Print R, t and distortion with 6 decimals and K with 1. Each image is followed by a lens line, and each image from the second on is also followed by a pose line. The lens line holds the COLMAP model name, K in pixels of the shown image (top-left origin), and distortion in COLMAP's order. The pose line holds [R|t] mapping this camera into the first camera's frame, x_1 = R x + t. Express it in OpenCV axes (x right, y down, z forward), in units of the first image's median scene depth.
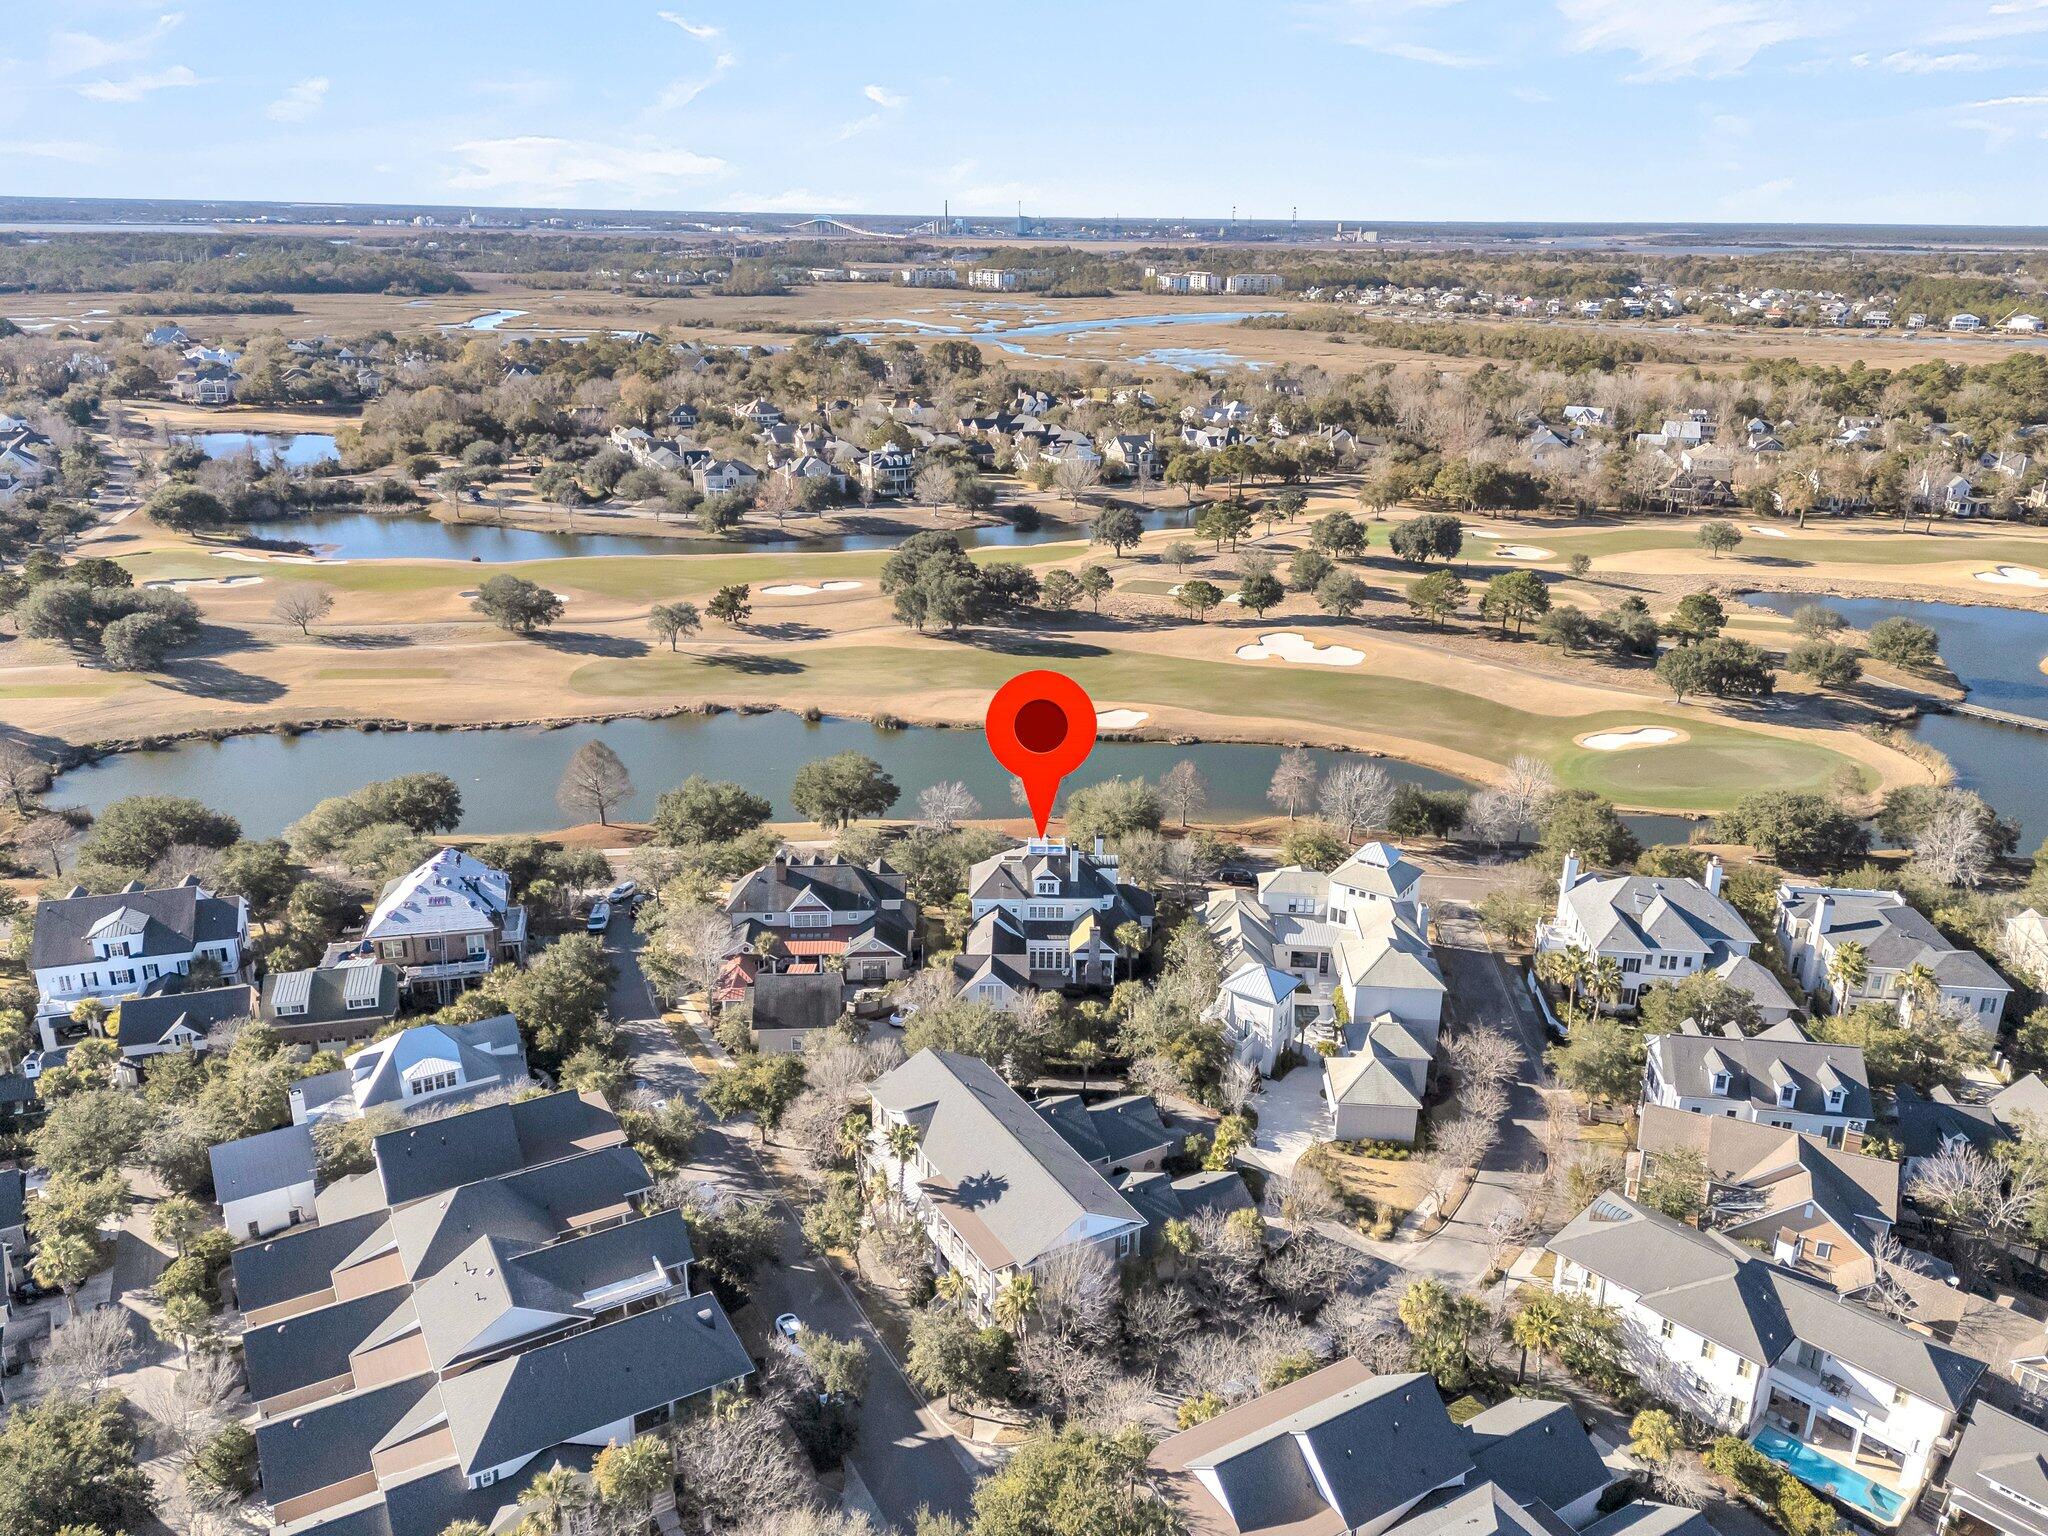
lens RADIAL K [[1716.9, 0, 1024.0], [0, 1716.9, 768.0], [0, 0, 1]] dist [0.060388, -0.074584]
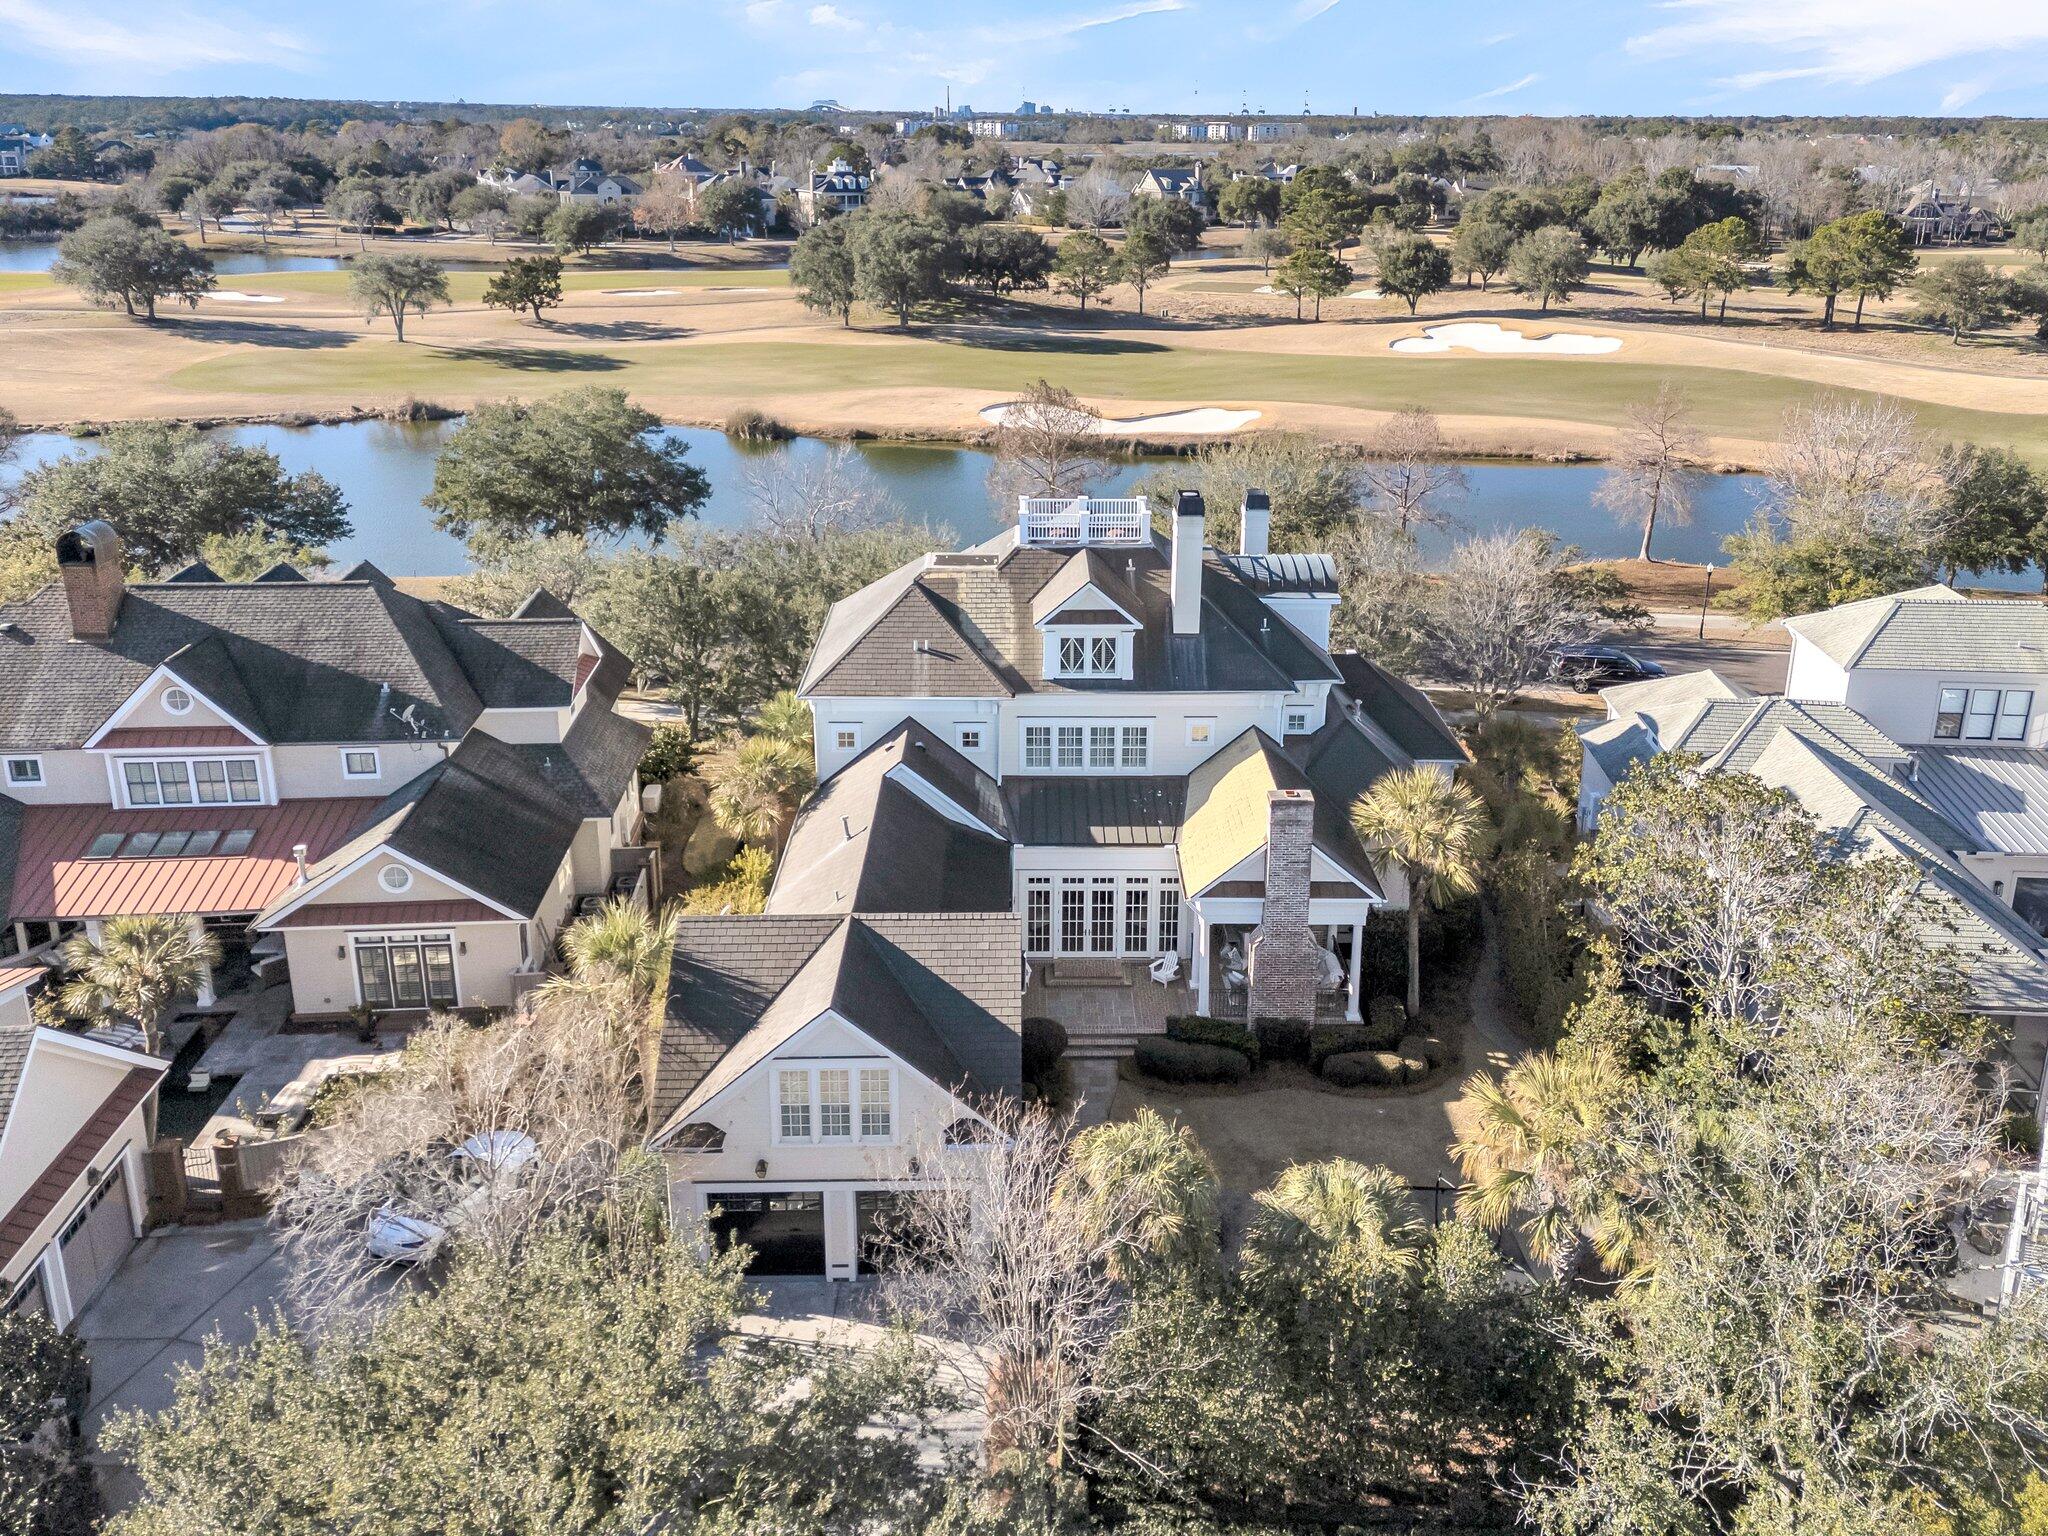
lens RADIAL K [[1431.9, 0, 1024.0], [0, 1431.9, 768.0], [0, 0, 1]] dist [-0.002334, -0.001046]
pose [[0.999875, -0.012198, -0.010070, 0.005186], [0.012643, 0.998892, 0.045328, 0.076739], [0.009505, -0.045450, 0.998921, 0.768323]]
